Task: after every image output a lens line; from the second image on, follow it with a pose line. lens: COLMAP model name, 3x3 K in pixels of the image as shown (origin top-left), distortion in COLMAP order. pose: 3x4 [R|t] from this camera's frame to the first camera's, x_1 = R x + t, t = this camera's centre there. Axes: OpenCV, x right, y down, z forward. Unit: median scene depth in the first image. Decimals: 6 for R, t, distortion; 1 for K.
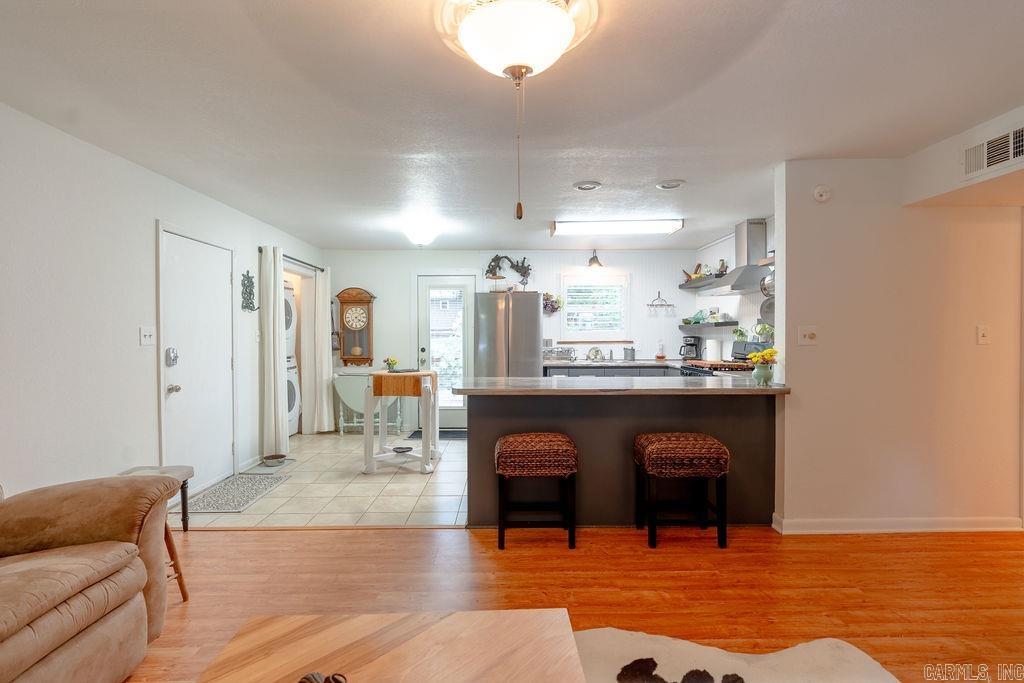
lens RADIAL K [[459.4, 0, 512.7], [0, 459.4, 344.0], [0, 0, 1]] dist [-0.011409, 0.004776]
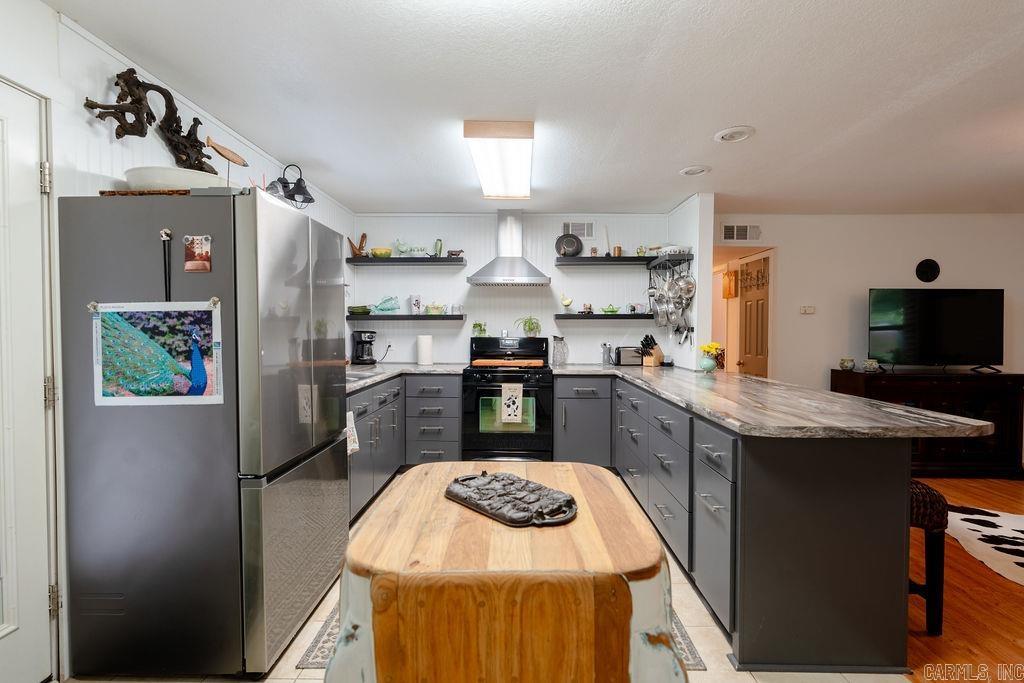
lens RADIAL K [[459.4, 0, 516.6], [0, 459.4, 338.5], [0, 0, 1]] dist [-0.011409, 0.004776]
pose [[0.032347, -0.018476, 0.999306, -0.430968], [0.014113, 0.999738, 0.018027, -0.018751], [-0.999377, 0.013520, 0.032600, 0.937184]]
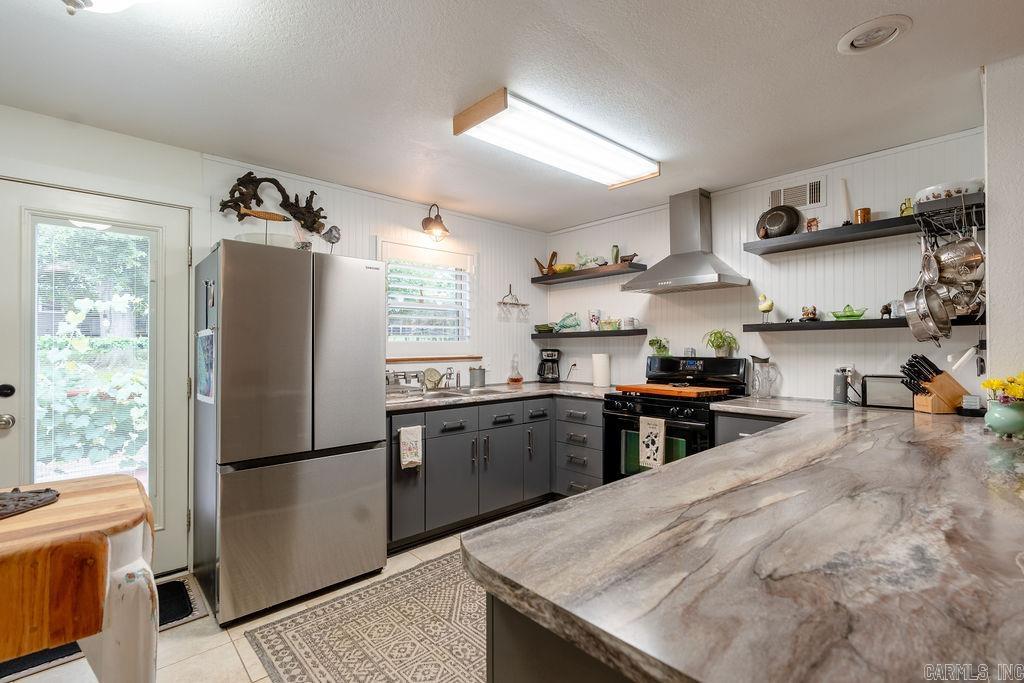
lens RADIAL K [[459.4, 0, 514.1], [0, 459.4, 341.1], [0, 0, 1]] dist [-0.011409, 0.004776]
pose [[0.748585, 0.008106, 0.662989, -0.176265], [0.013330, 0.999539, -0.027272, -0.013378], [-0.662905, 0.029253, 0.748132, 0.628230]]
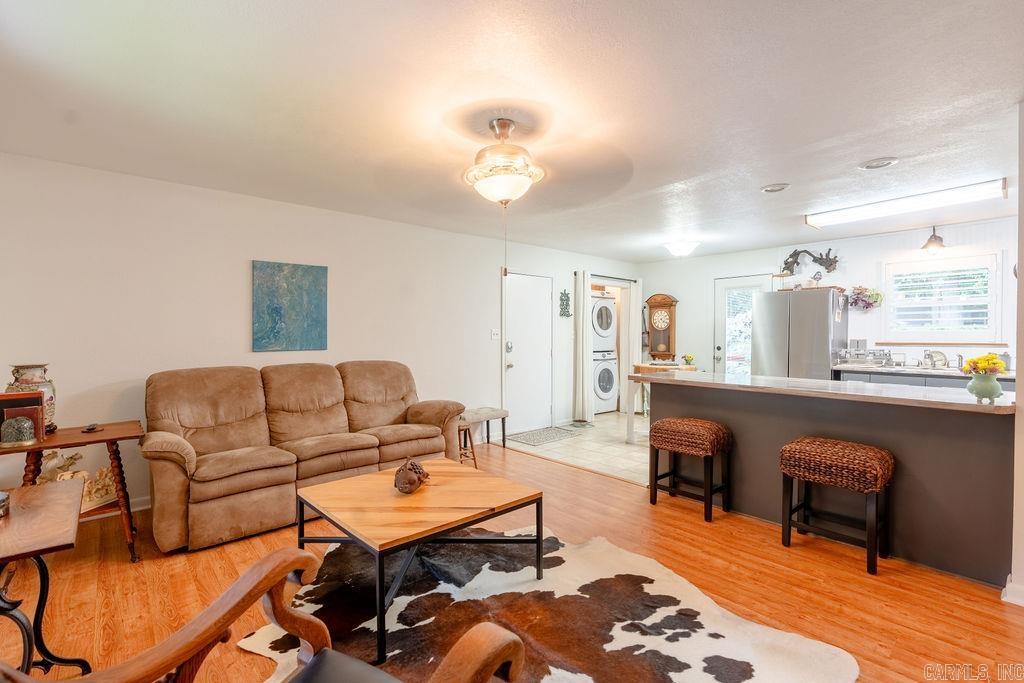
lens RADIAL K [[459.4, 0, 516.2], [0, 459.4, 344.2], [0, 0, 1]] dist [-0.011409, 0.004776]
pose [[0.654119, 0.019776, -0.756133, 0.390294], [-0.017096, 0.999789, 0.011360, -0.000672], [0.756198, 0.005496, 0.654320, -0.064416]]
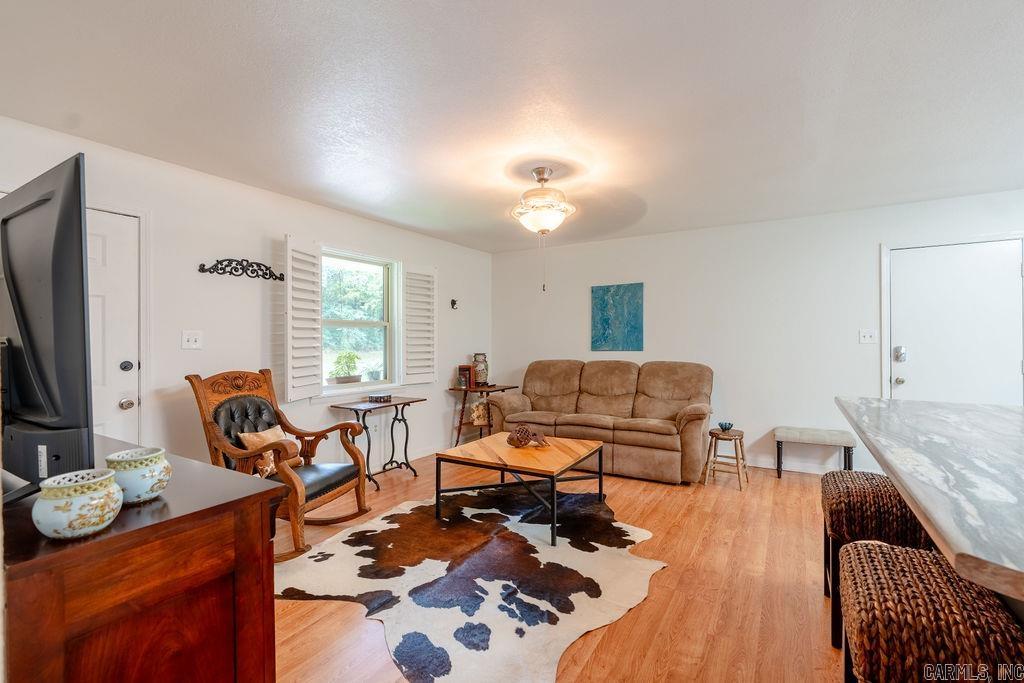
lens RADIAL K [[459.4, 0, 512.6], [0, 459.4, 340.8], [0, 0, 1]] dist [-0.011409, 0.004776]
pose [[-0.530423, 0.006945, -0.847705, 0.557929], [-0.008437, 0.999874, 0.013471, -0.009033], [0.847691, 0.014297, -0.530298, 0.550178]]
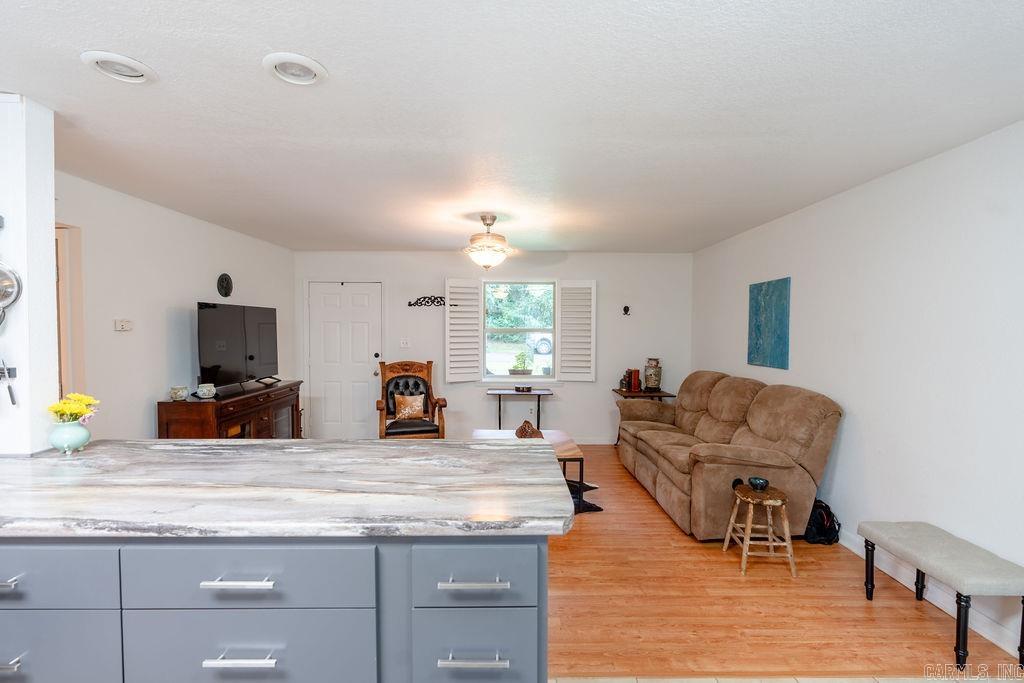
lens RADIAL K [[459.4, 0, 511.3], [0, 459.4, 340.9], [0, 0, 1]] dist [-0.011409, 0.004776]
pose [[-0.999960, -0.000606, 0.008938, -0.044905], [-0.000181, 0.998871, 0.047503, -0.061320], [-0.008957, 0.047500, -0.998831, 1.037166]]
